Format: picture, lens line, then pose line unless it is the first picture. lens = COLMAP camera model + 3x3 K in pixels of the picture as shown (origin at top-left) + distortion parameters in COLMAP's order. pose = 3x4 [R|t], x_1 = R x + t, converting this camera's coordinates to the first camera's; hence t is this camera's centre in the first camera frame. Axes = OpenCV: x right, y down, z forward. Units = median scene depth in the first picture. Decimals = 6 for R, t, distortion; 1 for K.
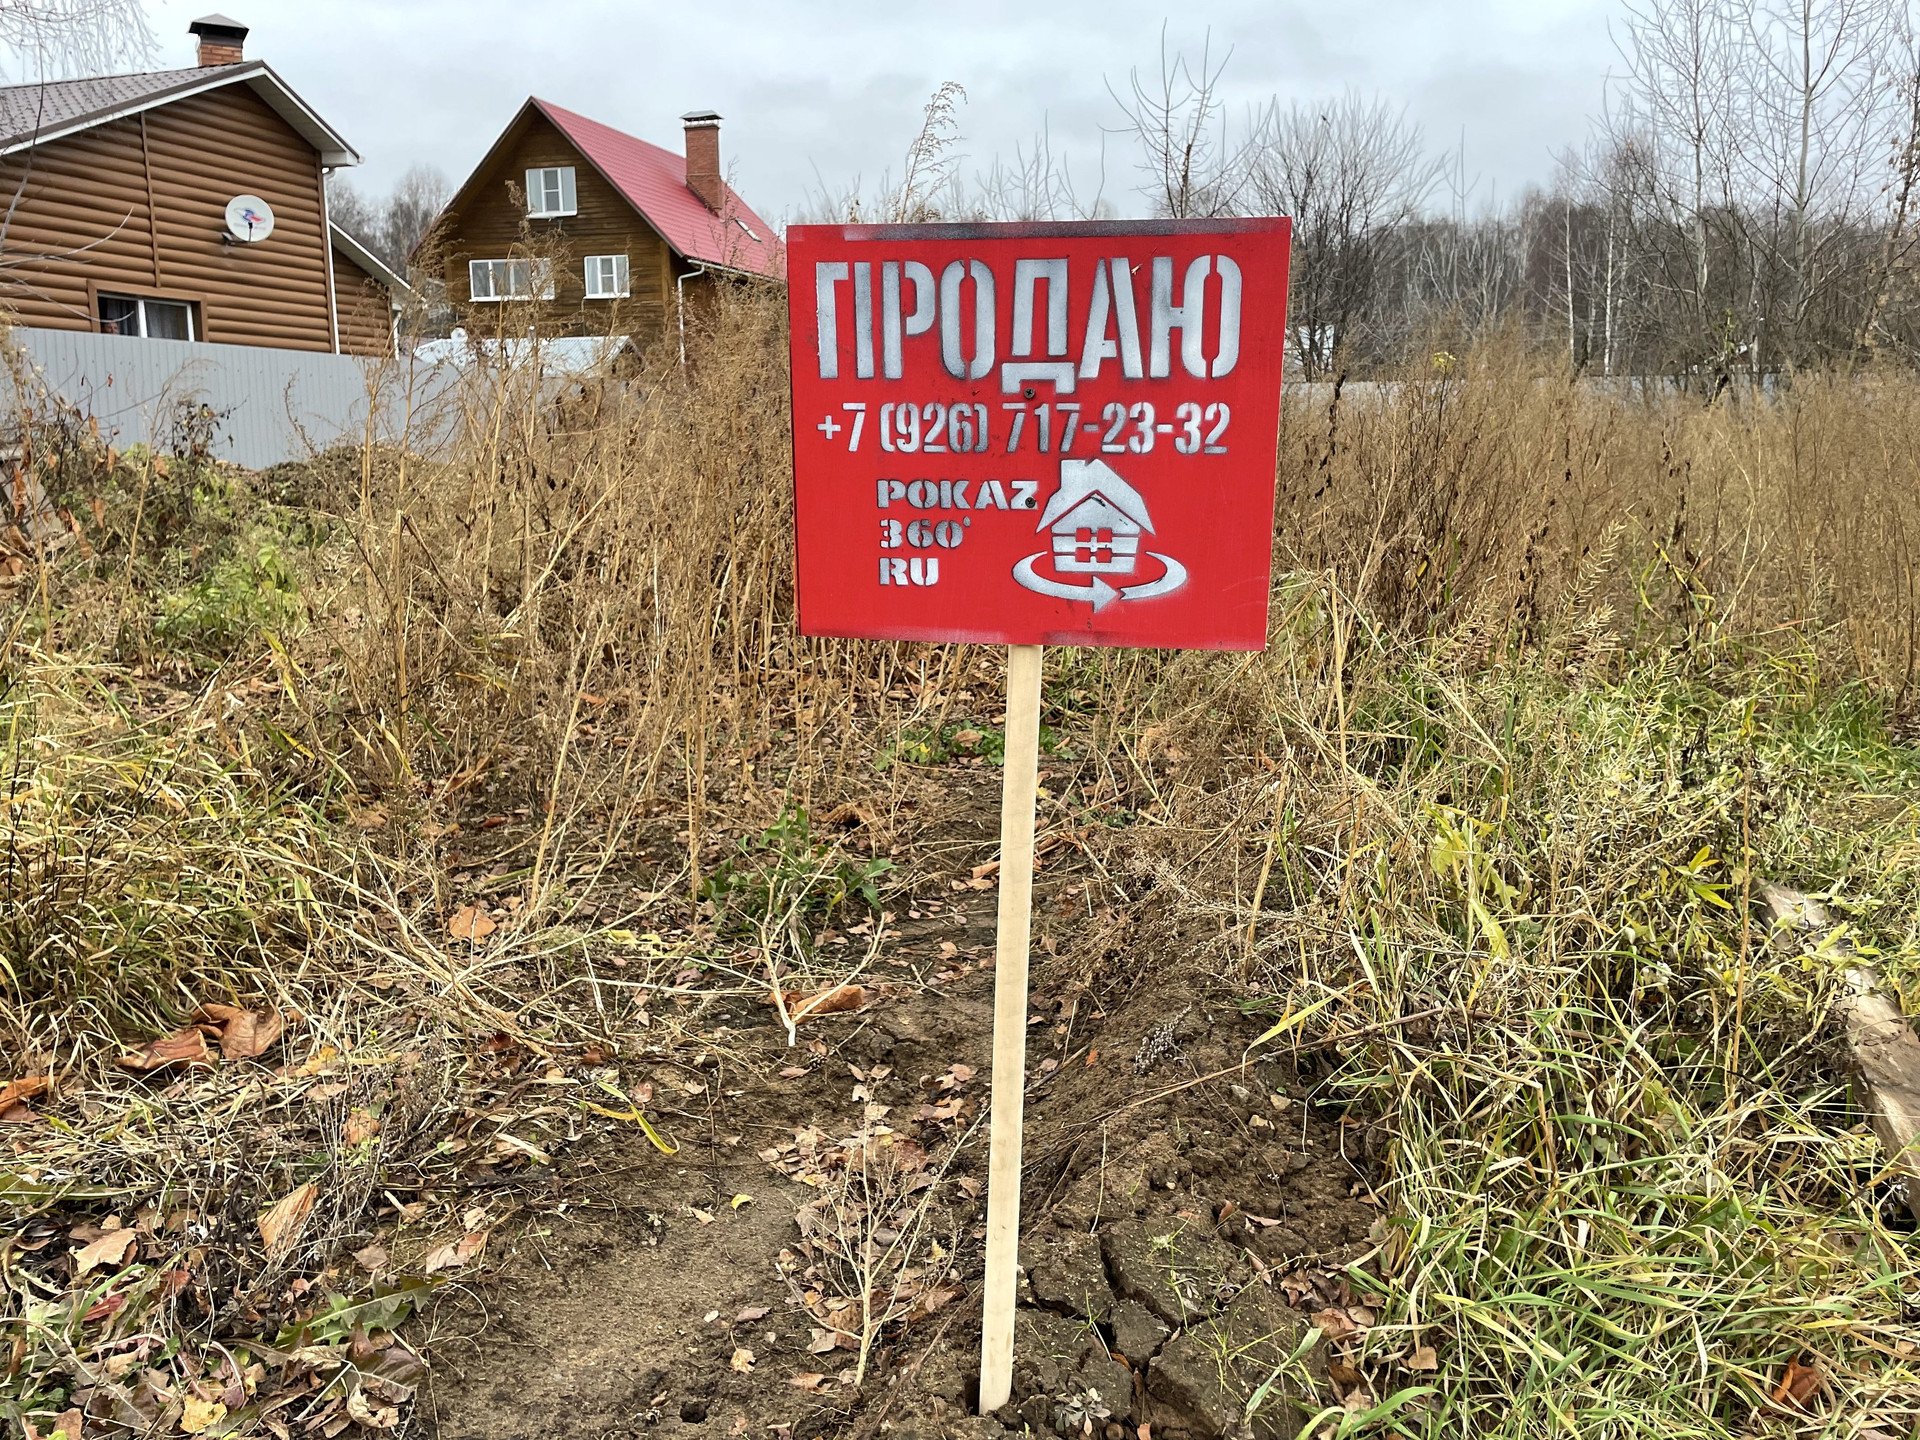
lens RADIAL K [[1440.9, 0, 950.9], [0, 1440.9, 707.2], [0, 0, 1]] dist [0.095671, -0.125249]
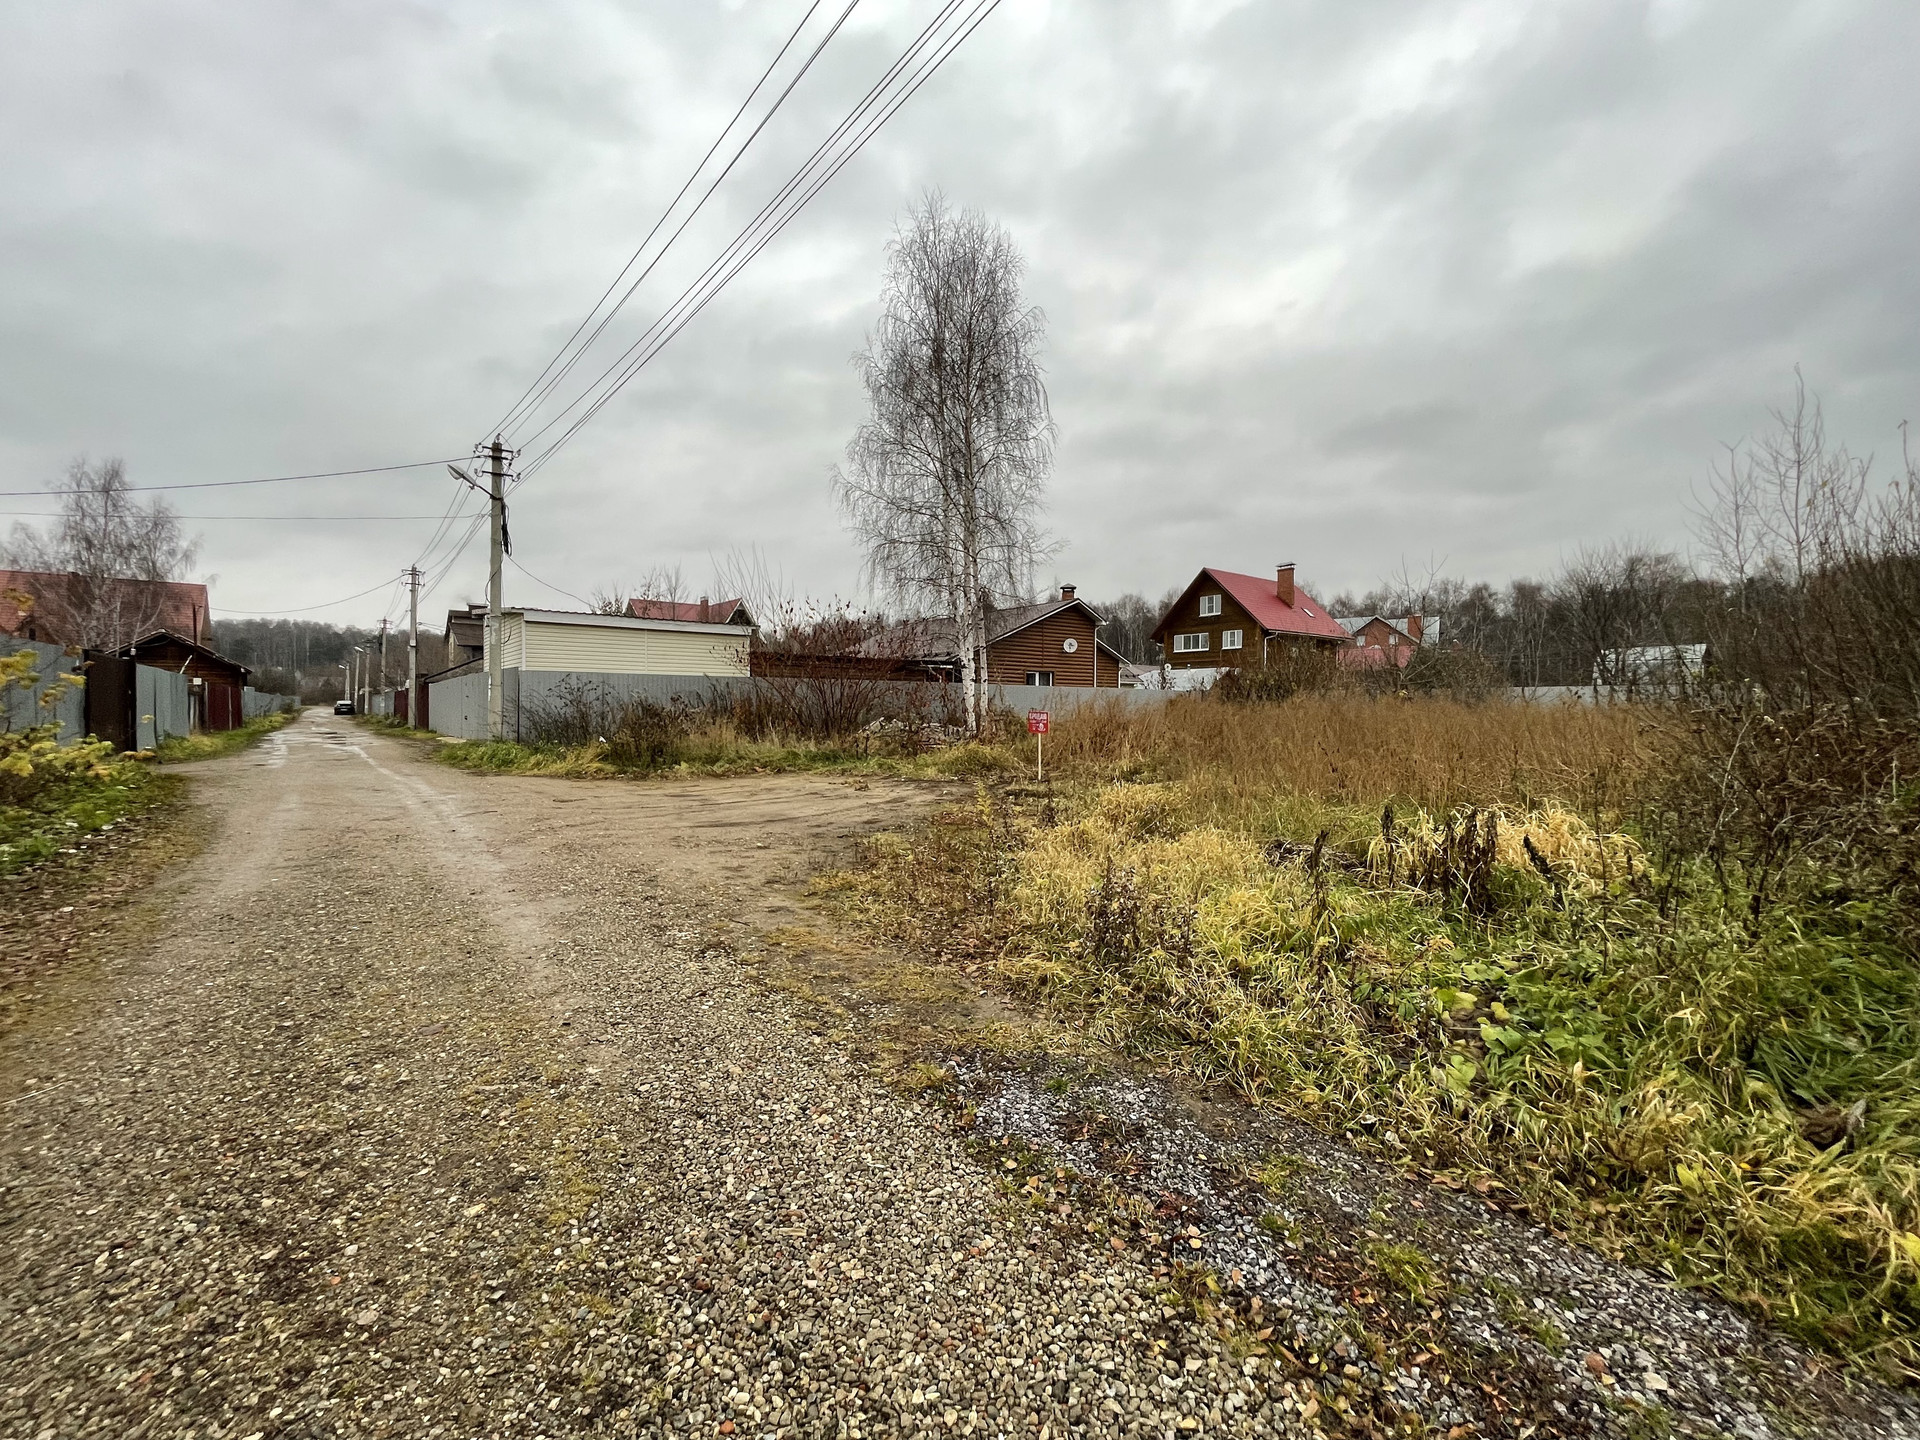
lens RADIAL K [[767.6, 0, 960.0], [0, 767.6, 720.0], [0, 0, 1]] dist [0.000520, -0.000005]
pose [[0.814642, 0.016554, -0.579728, 0.297131], [-0.111787, 0.985330, -0.128949, 0.071326], [0.569089, 0.169853, 0.804542, -0.456890]]
